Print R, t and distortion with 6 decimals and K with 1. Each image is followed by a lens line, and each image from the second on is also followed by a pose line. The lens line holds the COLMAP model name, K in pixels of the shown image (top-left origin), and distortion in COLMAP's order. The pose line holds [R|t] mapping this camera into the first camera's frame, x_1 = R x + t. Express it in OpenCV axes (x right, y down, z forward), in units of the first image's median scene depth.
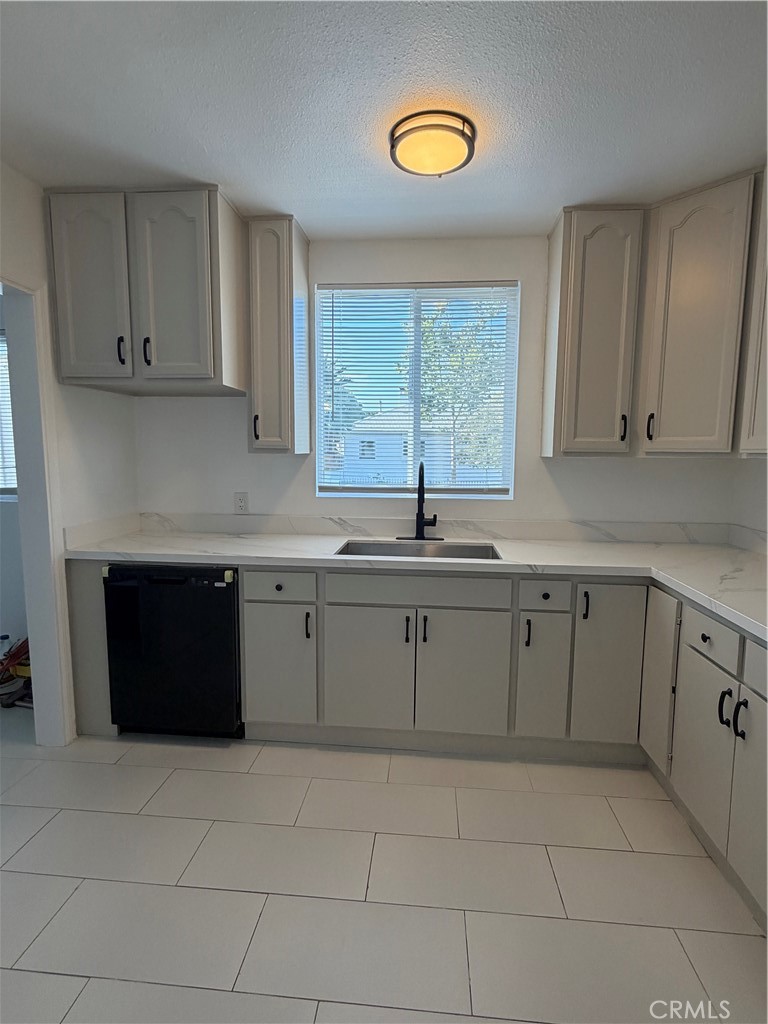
lens RADIAL K [[541.4, 0, 379.0], [0, 541.4, 509.2], [0, 0, 1]] dist [-0.000004, -0.000481]
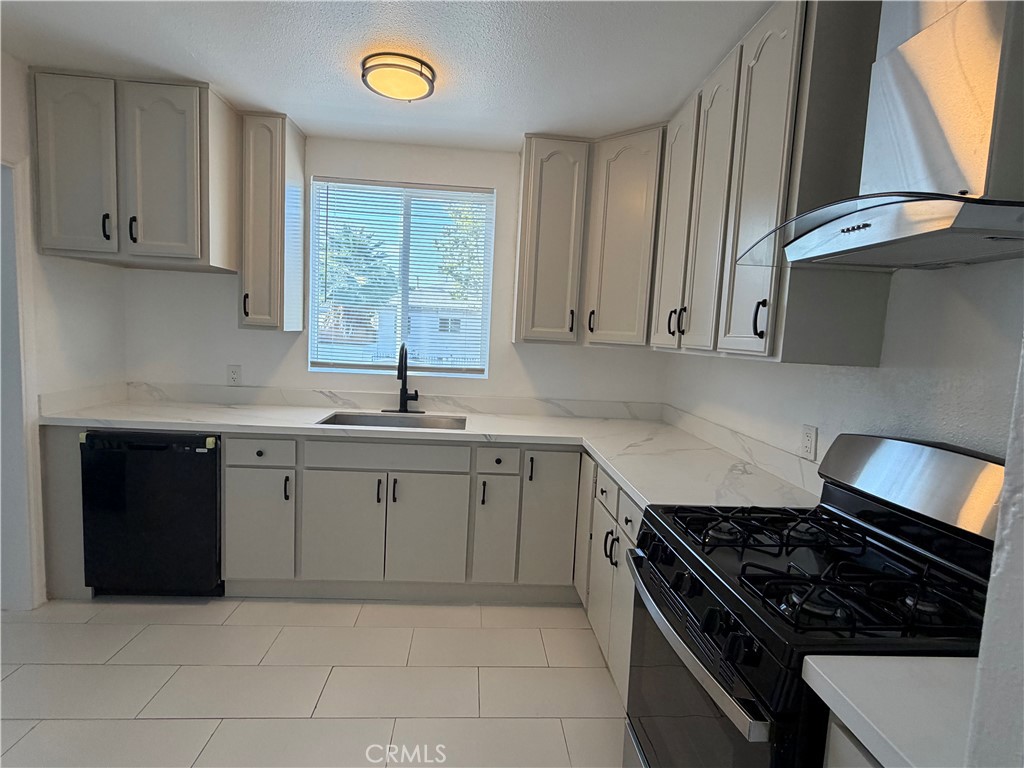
lens RADIAL K [[541.4, 0, 510.5], [0, 541.4, 379.3], [0, 0, 1]] dist [-0.000004, -0.000481]
pose [[0.985724, 0.026711, 0.166239, 0.125370], [-0.024505, 0.999583, -0.015306, -0.000143], [-0.166579, 0.011014, 0.985967, -0.158104]]
